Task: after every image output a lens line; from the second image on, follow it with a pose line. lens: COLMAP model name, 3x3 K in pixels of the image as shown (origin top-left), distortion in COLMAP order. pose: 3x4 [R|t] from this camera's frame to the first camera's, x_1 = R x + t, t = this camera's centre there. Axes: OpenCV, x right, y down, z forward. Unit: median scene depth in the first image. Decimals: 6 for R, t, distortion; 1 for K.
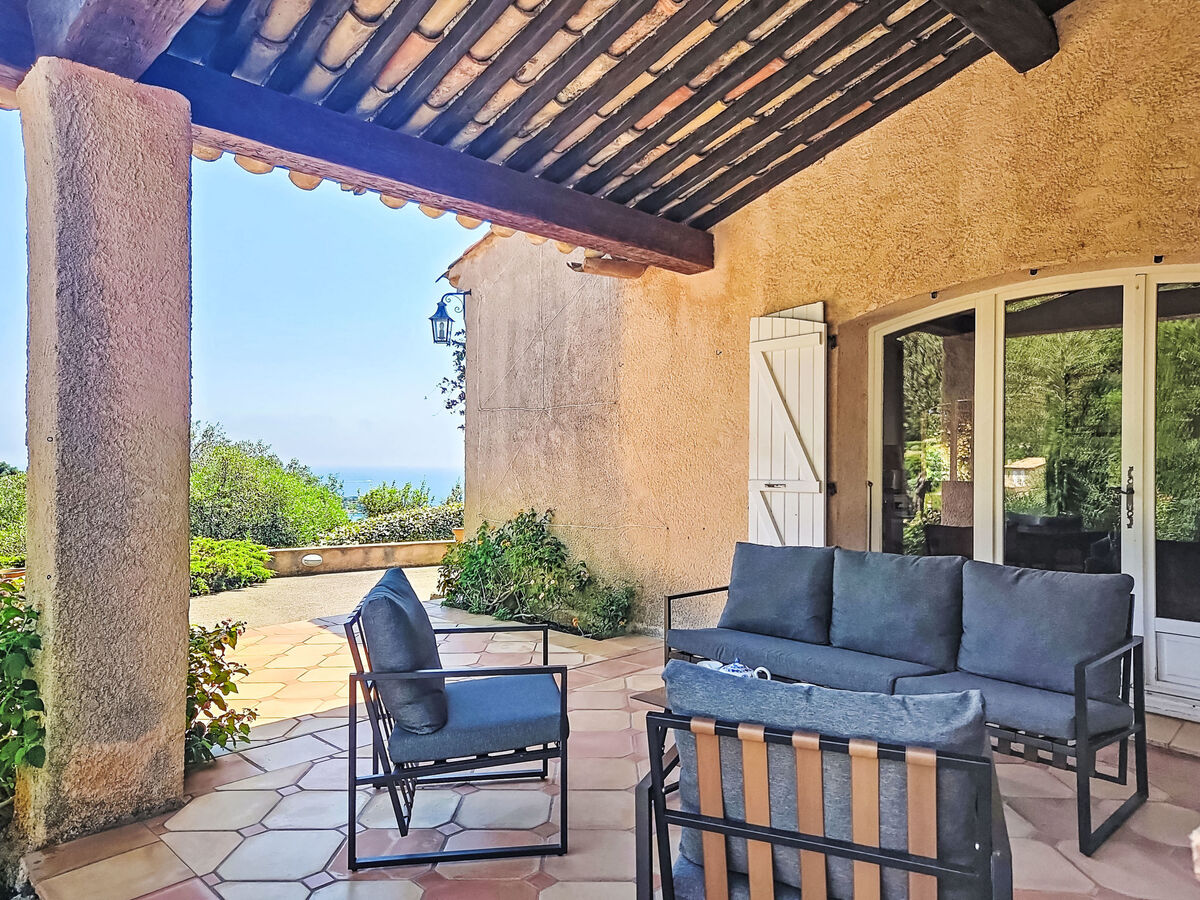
lens RADIAL K [[810.0, 0, 600.0], [0, 810.0, 450.0], [0, 0, 1]] dist [0.033944, 0.027216]
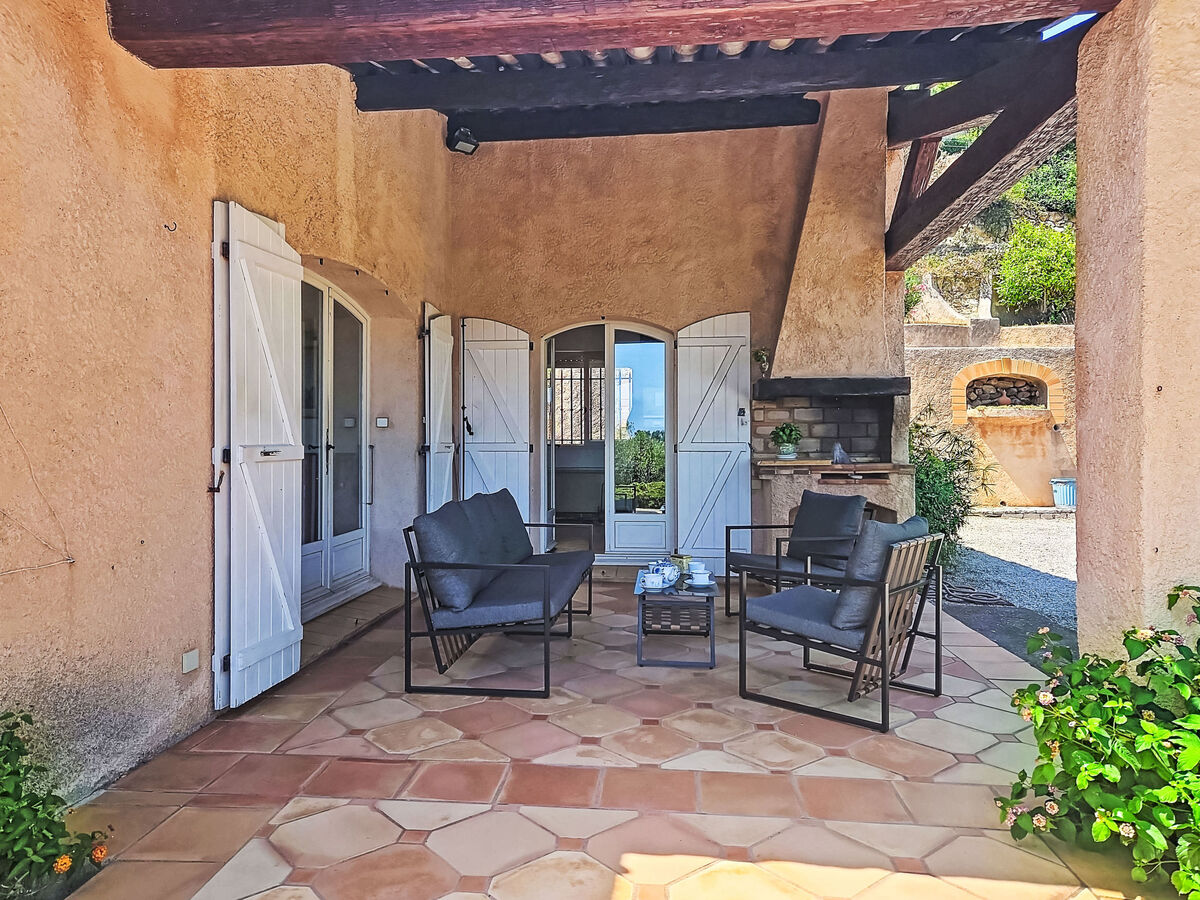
lens RADIAL K [[821.0, 0, 584.9], [0, 821.0, 486.5], [0, 0, 1]] dist [0.044356, 0.003410]
pose [[-0.641630, -0.008195, 0.766971, -0.508248], [-0.007640, 0.999962, 0.004293, 0.060615], [-0.766976, -0.003105, -0.641668, 1.205572]]
